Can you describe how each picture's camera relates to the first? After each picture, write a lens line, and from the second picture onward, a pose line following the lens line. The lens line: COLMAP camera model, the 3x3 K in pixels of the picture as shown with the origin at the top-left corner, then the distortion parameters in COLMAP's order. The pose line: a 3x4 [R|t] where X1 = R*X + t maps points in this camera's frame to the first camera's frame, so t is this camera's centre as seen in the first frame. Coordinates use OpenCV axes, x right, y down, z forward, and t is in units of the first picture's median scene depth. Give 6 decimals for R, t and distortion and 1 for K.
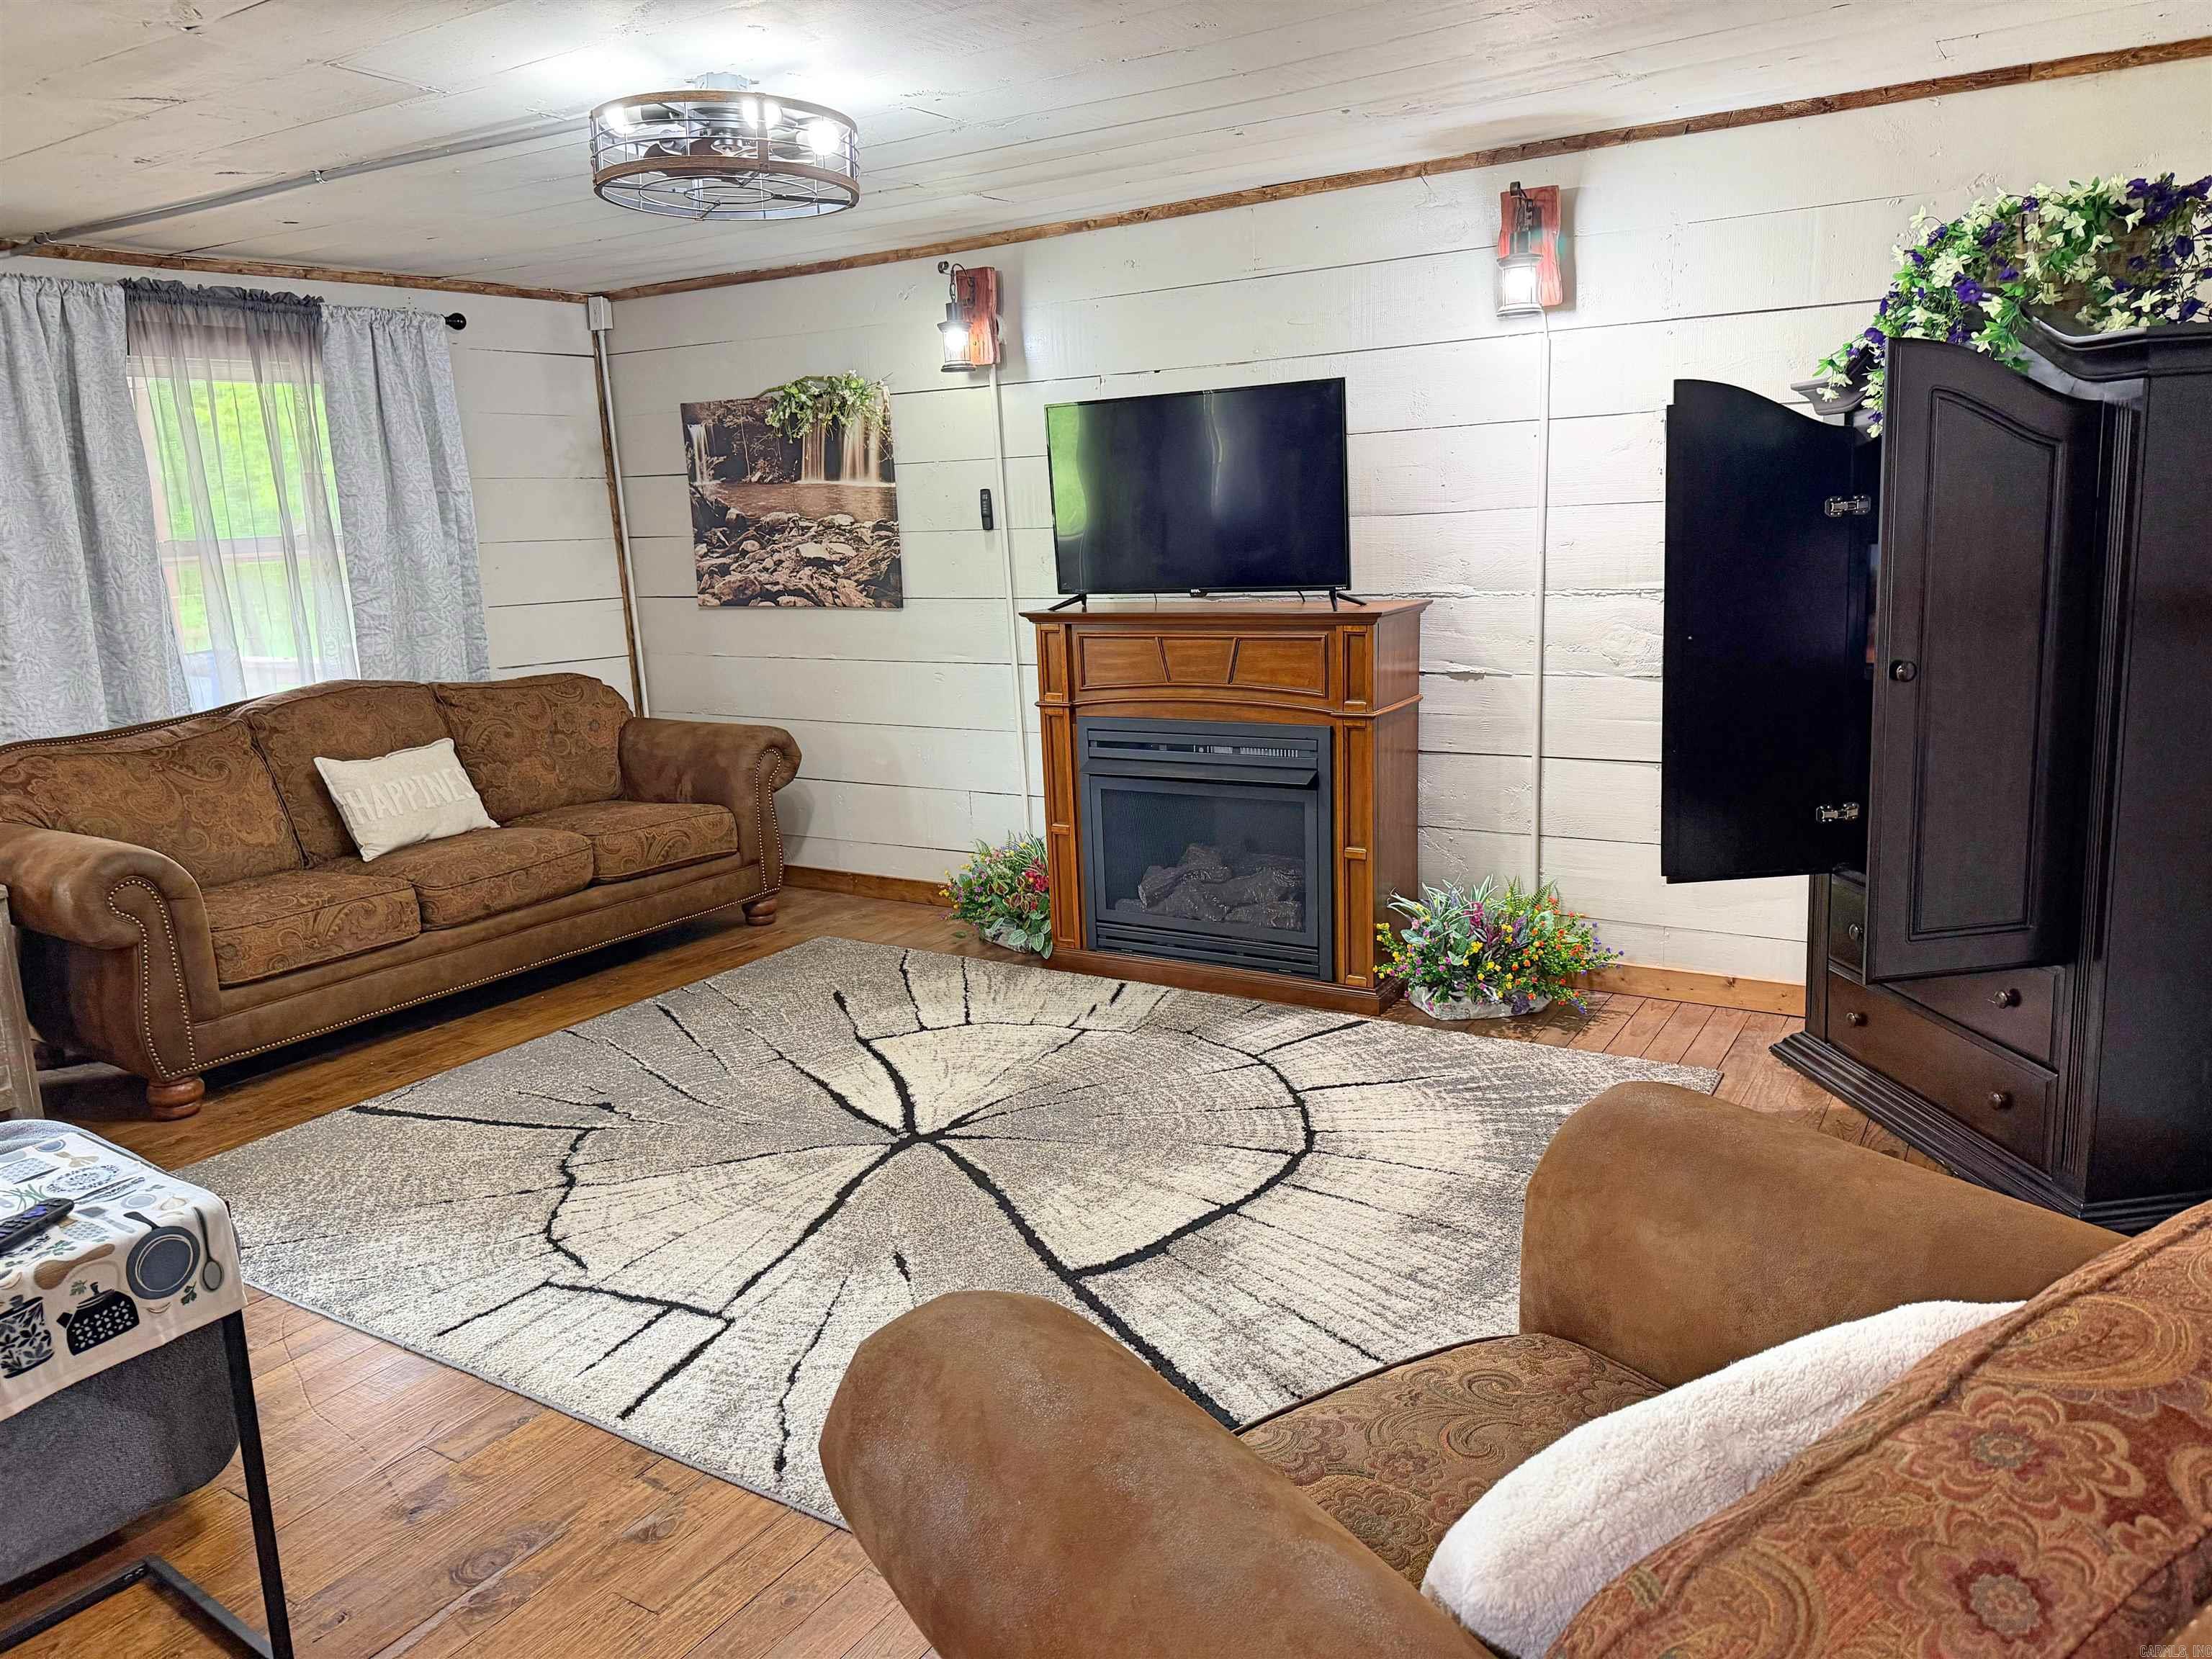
lens RADIAL K [[1539.5, 0, 1148.0], [0, 1539.5, 850.6], [0, 0, 1]] dist [0.074691, -0.095733]
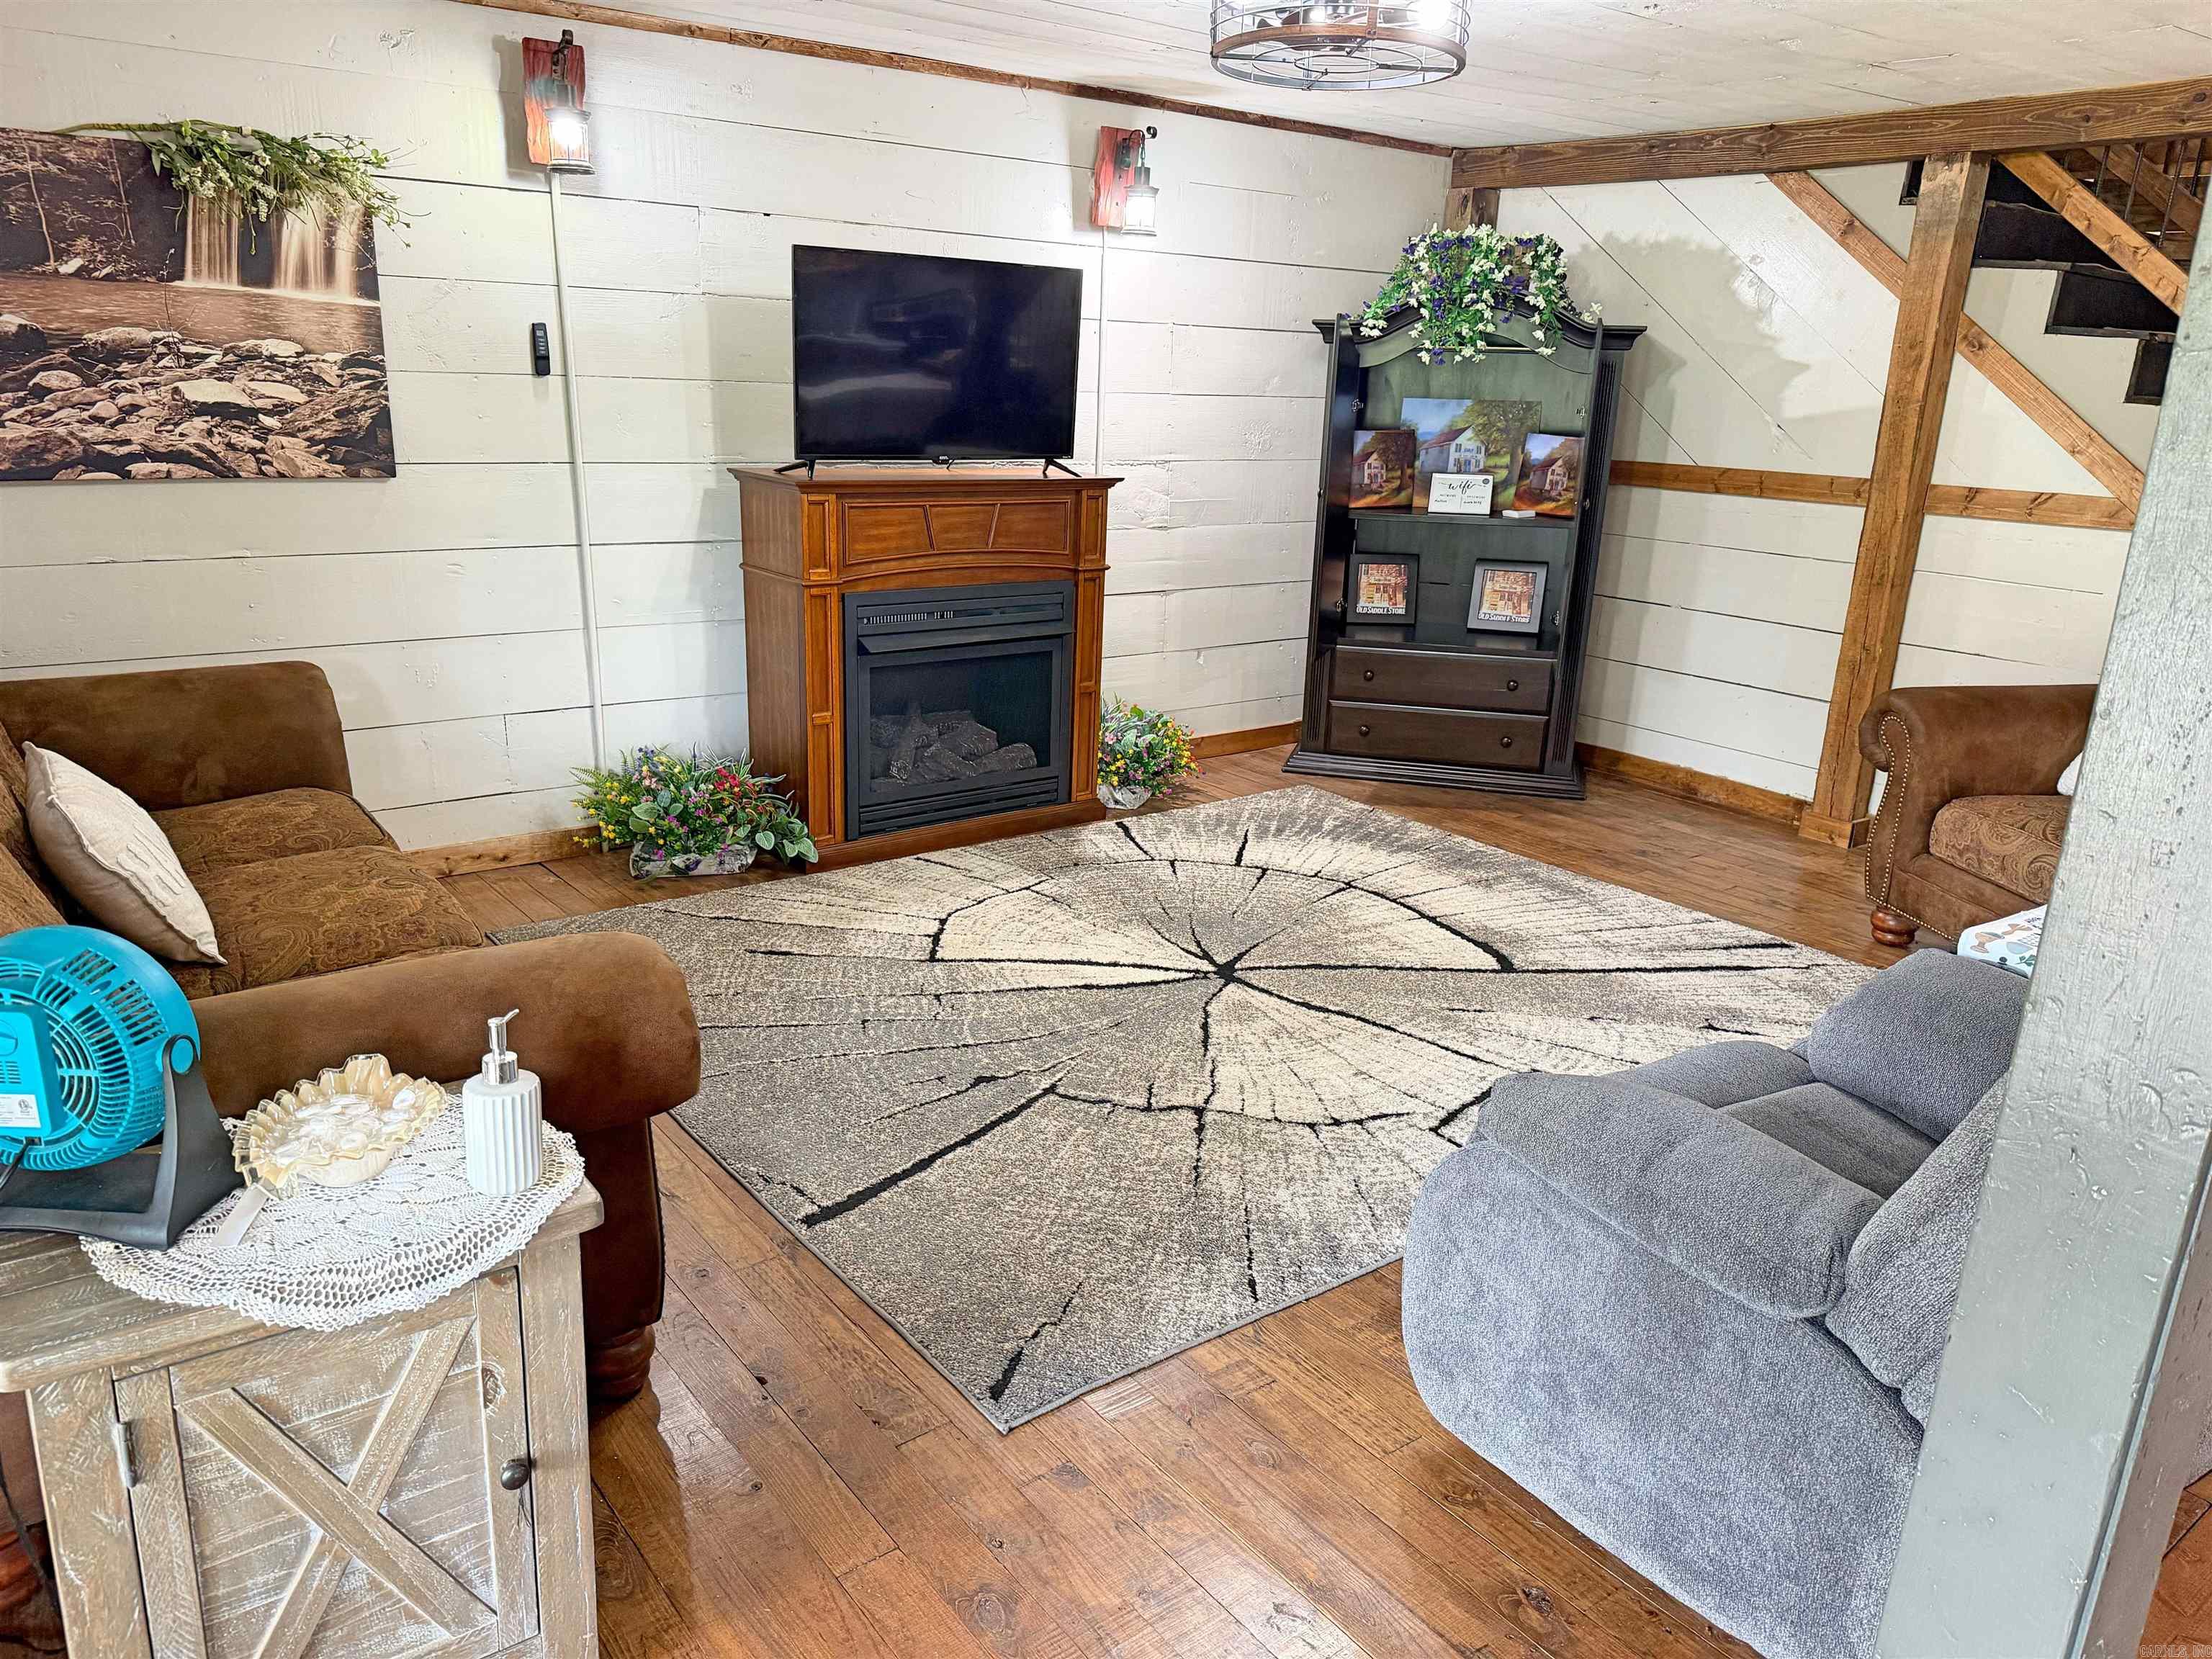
lens RADIAL K [[1539.5, 0, 1113.7], [0, 1539.5, 831.1], [0, 0, 1]] dist [0.074691, -0.095733]
pose [[0.355549, -0.219726, 0.908463, -0.868509], [0.151543, 0.972666, 0.175944, -0.086291], [-0.922290, 0.075115, 0.379128, 0.497319]]
